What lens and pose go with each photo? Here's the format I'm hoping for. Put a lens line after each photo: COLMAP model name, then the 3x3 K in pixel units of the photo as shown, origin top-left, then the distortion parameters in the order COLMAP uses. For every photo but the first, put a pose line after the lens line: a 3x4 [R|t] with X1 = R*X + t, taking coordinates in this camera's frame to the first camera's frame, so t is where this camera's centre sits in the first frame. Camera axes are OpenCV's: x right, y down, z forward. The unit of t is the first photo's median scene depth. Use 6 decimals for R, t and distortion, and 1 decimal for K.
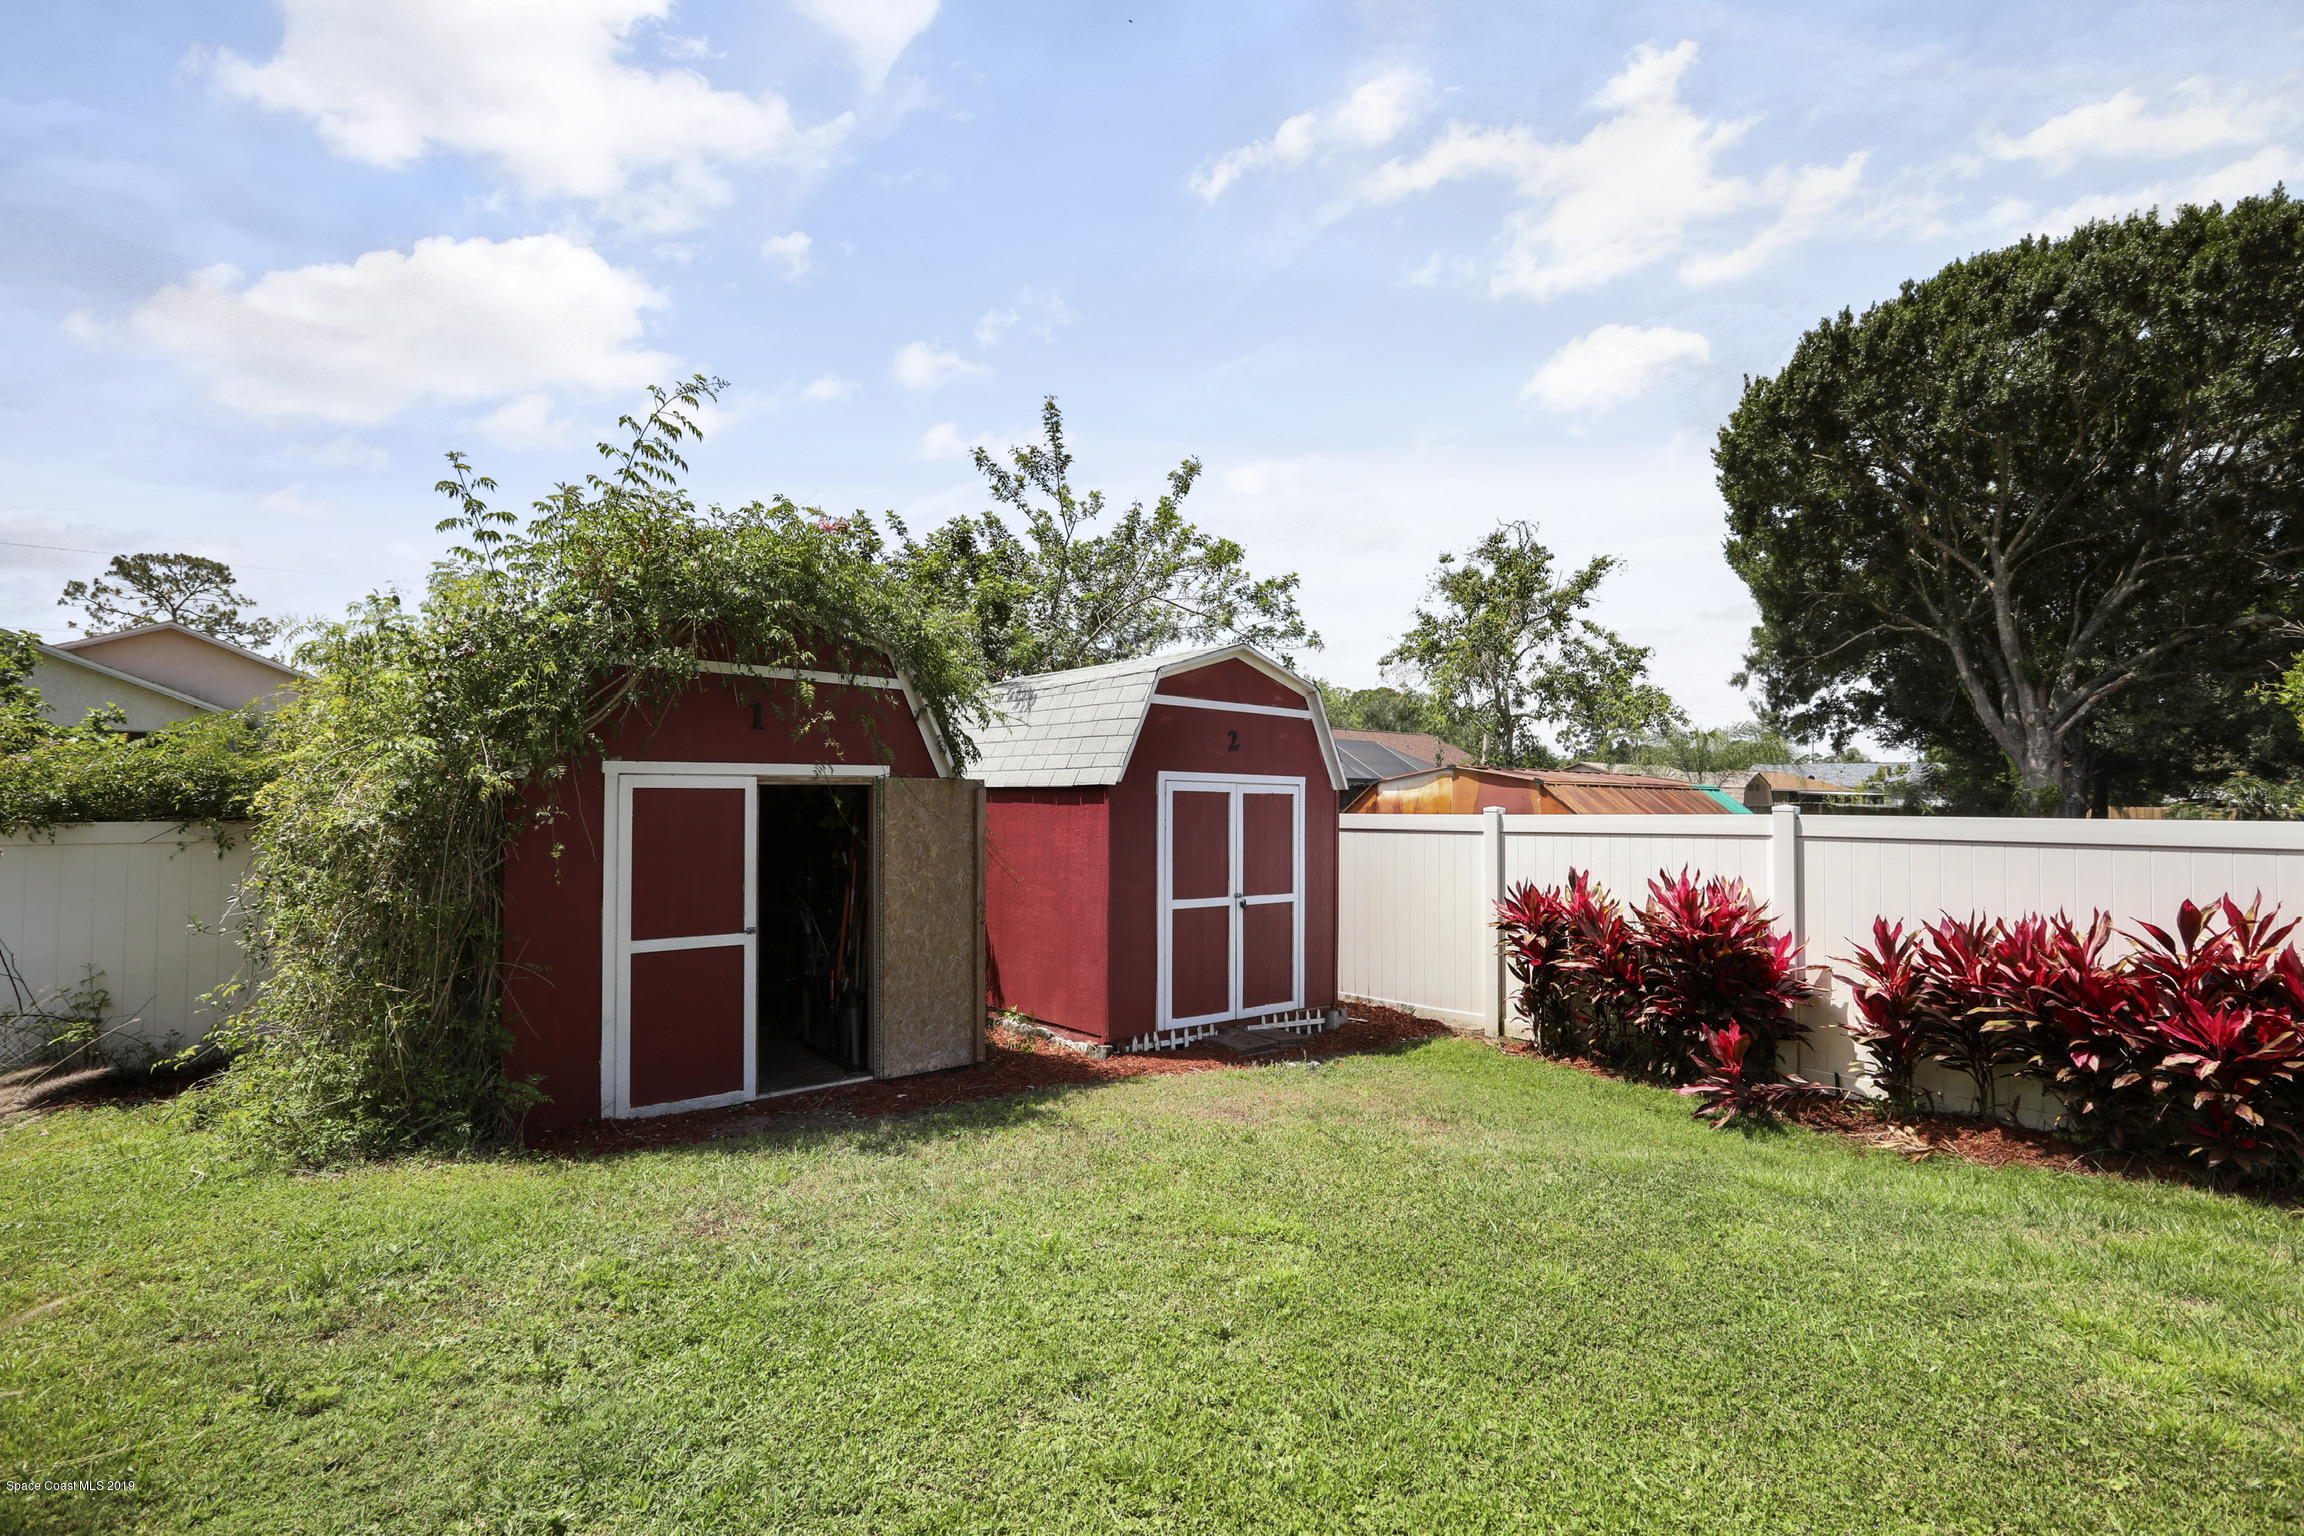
lens RADIAL K [[1102.5, 0, 1151.6], [0, 1102.5, 801.1], [0, 0, 1]] dist [0.024304, -0.000334]
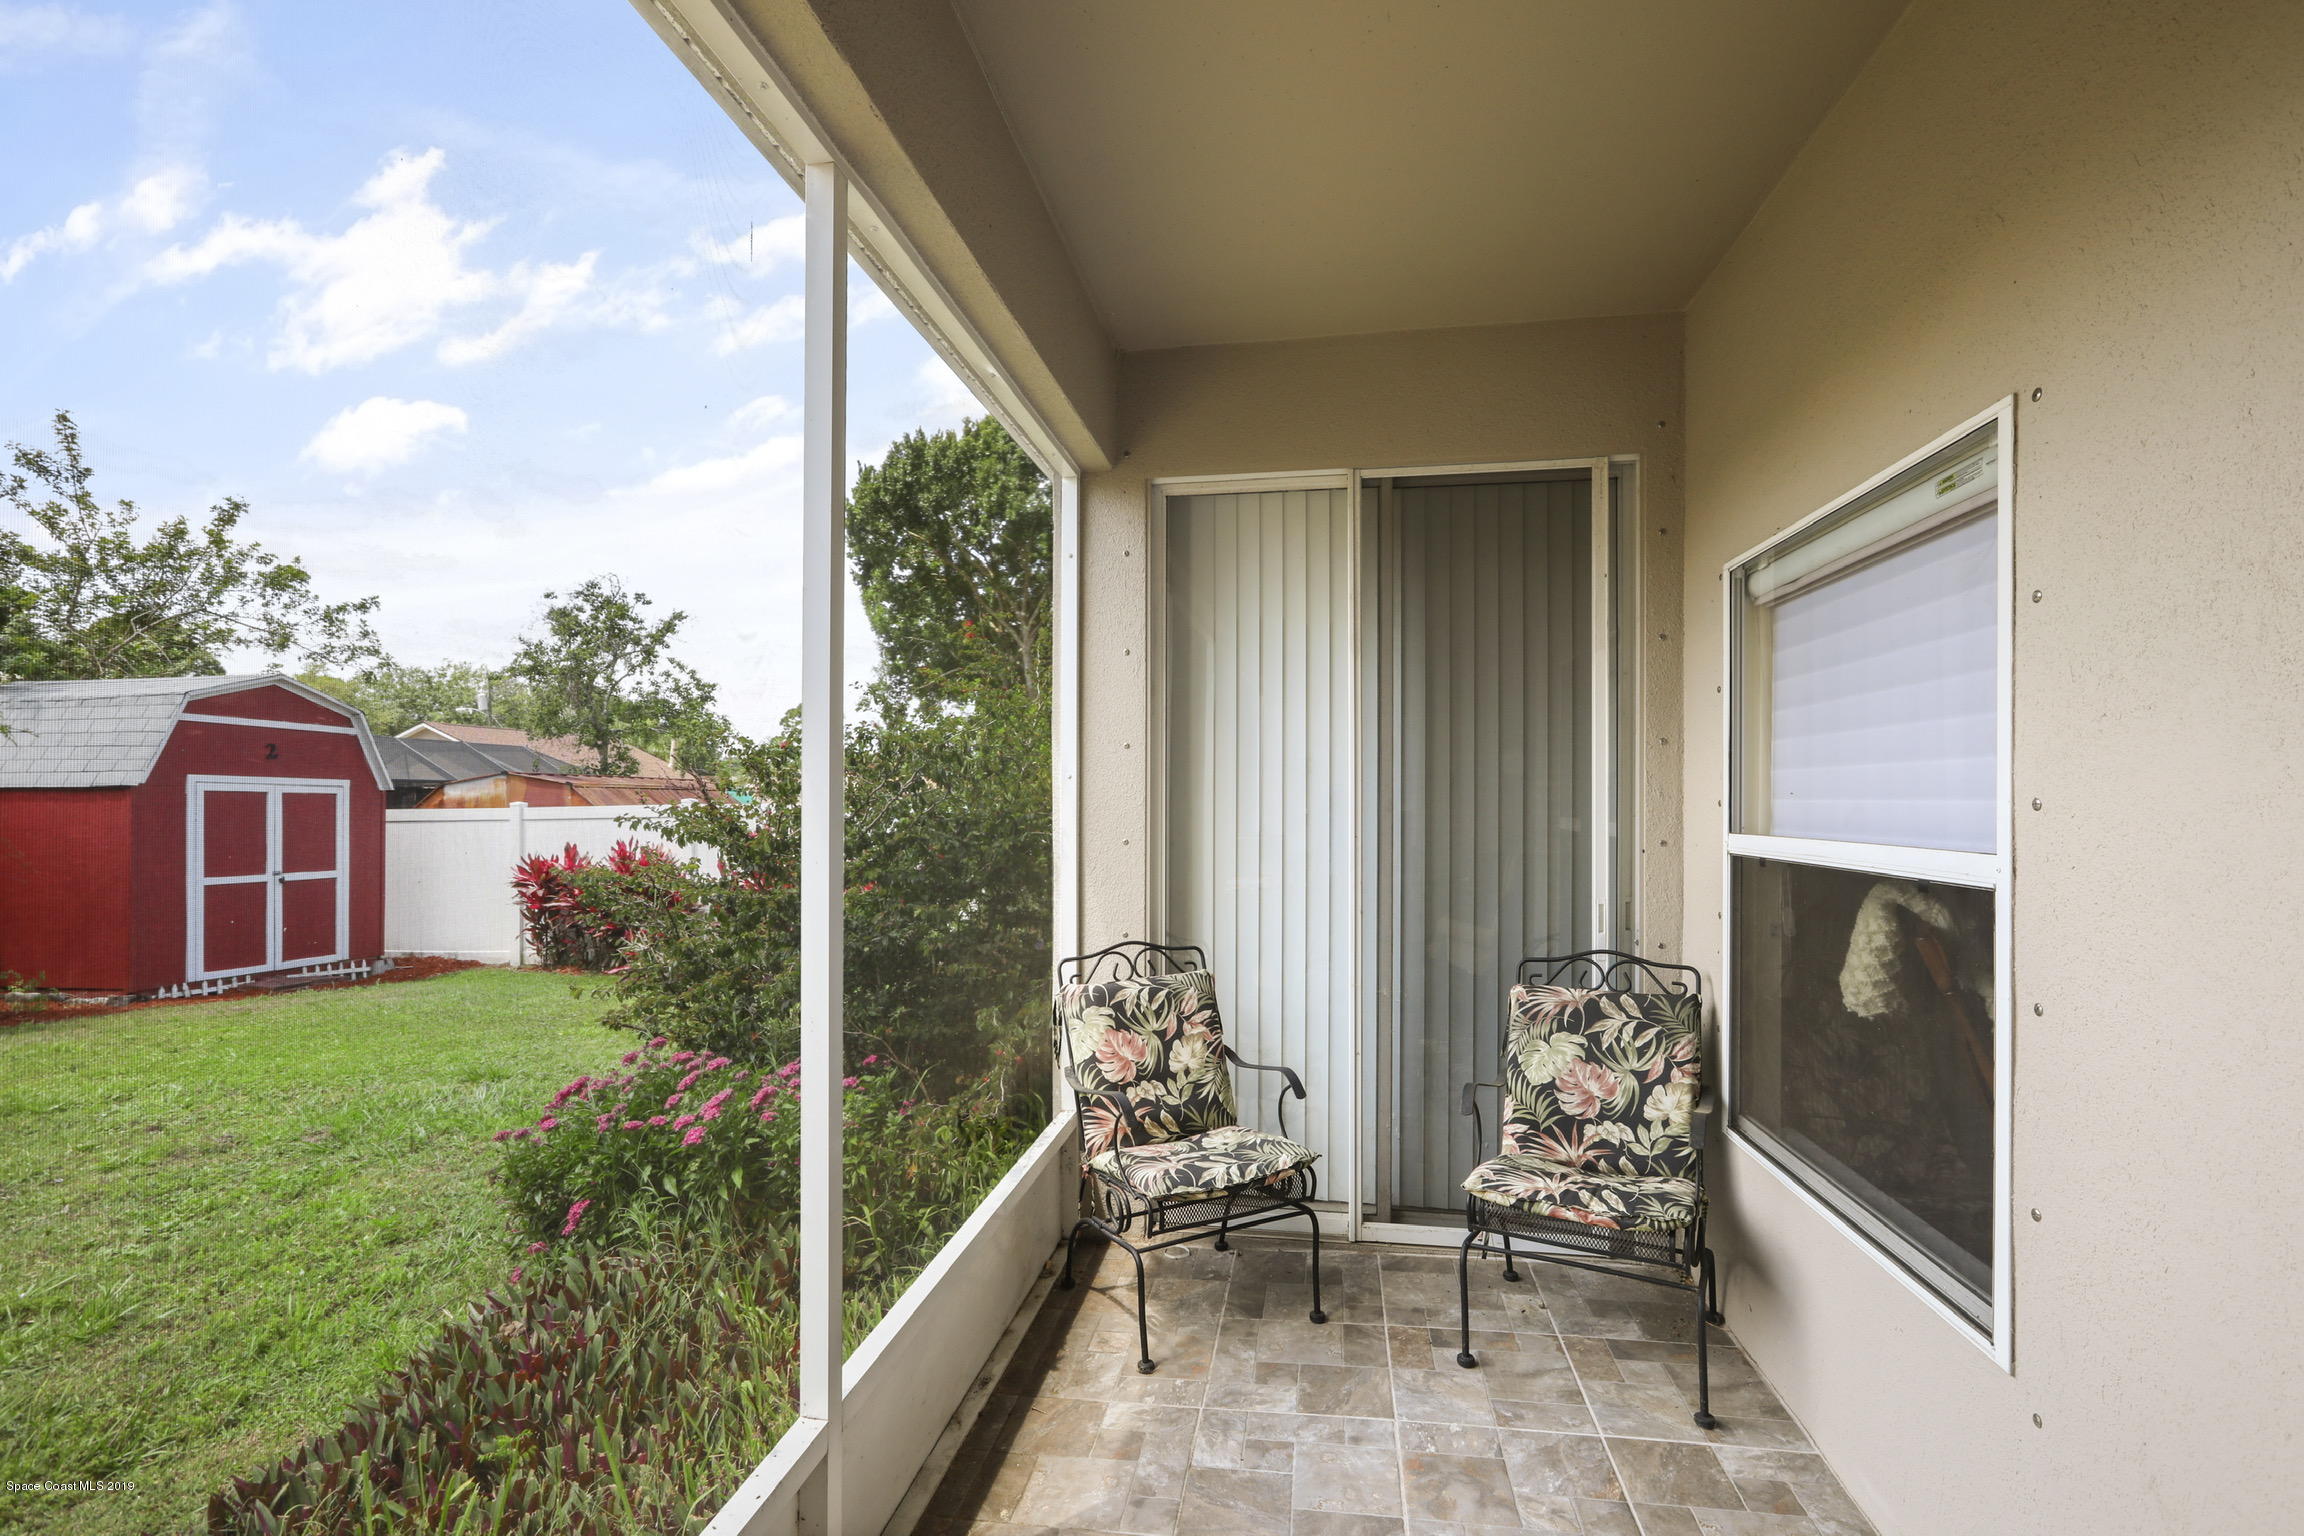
lens RADIAL K [[1102.5, 0, 1151.6], [0, 1102.5, 801.1], [0, 0, 1]] dist [0.024304, -0.000334]
pose [[0.785039, -0.006087, 0.619417, 0.067616], [0.008478, 0.999964, -0.000917, 0.011681], [-0.619388, 0.005971, 0.785062, -0.602354]]
